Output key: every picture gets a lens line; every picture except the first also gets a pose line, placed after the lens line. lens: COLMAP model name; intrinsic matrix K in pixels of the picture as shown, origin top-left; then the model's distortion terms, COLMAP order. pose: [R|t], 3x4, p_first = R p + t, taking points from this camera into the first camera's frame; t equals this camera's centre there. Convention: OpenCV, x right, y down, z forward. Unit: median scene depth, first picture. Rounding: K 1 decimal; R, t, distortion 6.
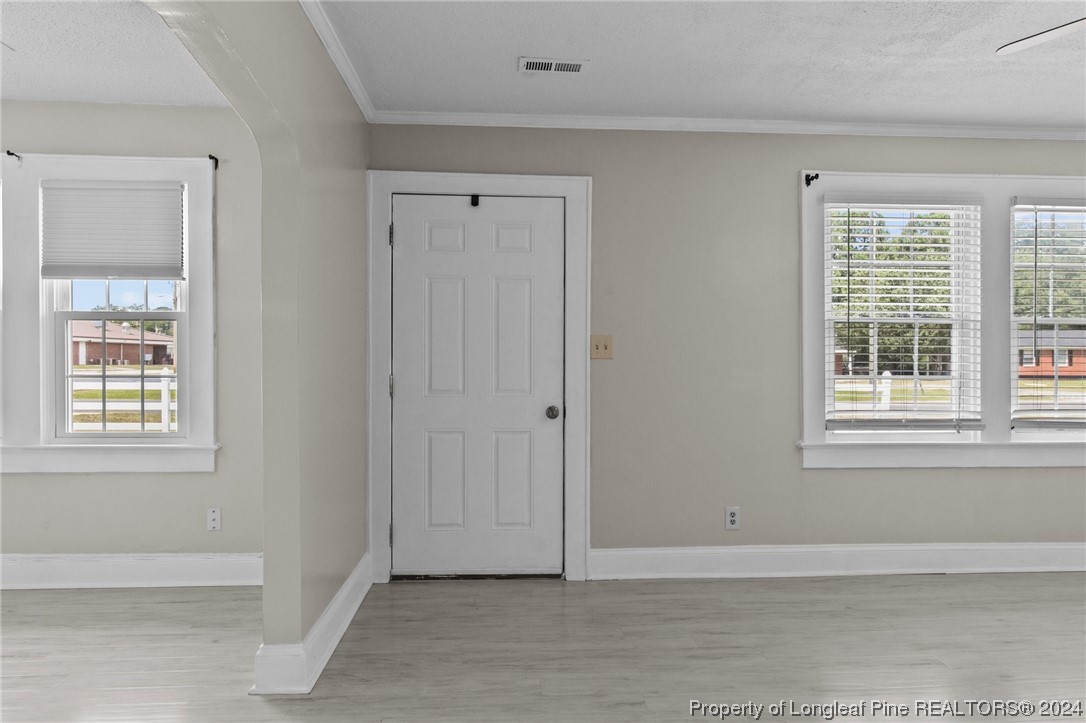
lens RADIAL K [[695.5, 0, 543.0], [0, 695.5, 361.5], [0, 0, 1]] dist [-0.002741, -0.000744]
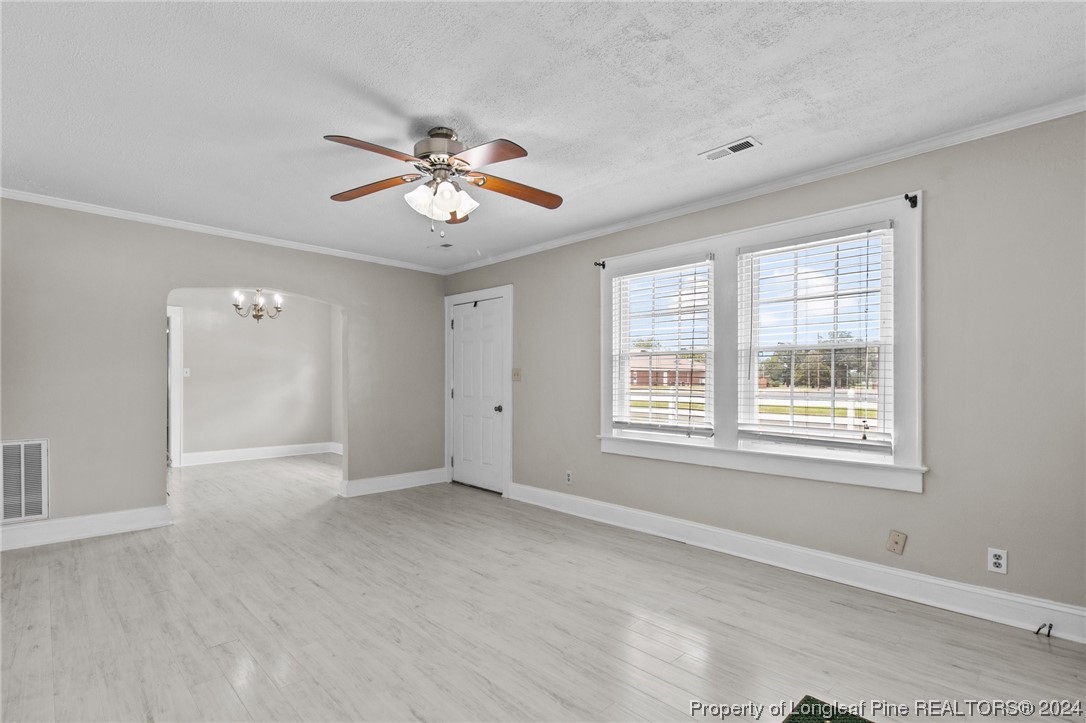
lens RADIAL K [[517.6, 0, 527.4], [0, 517.6, 380.5], [0, 0, 1]] dist [0.001487, 0.000384]
pose [[0.640666, 0.000123, -0.767820, 1.173356], [-0.003894, 0.999988, -0.003090, -0.001196], [0.767810, 0.004969, 0.640658, 0.137941]]
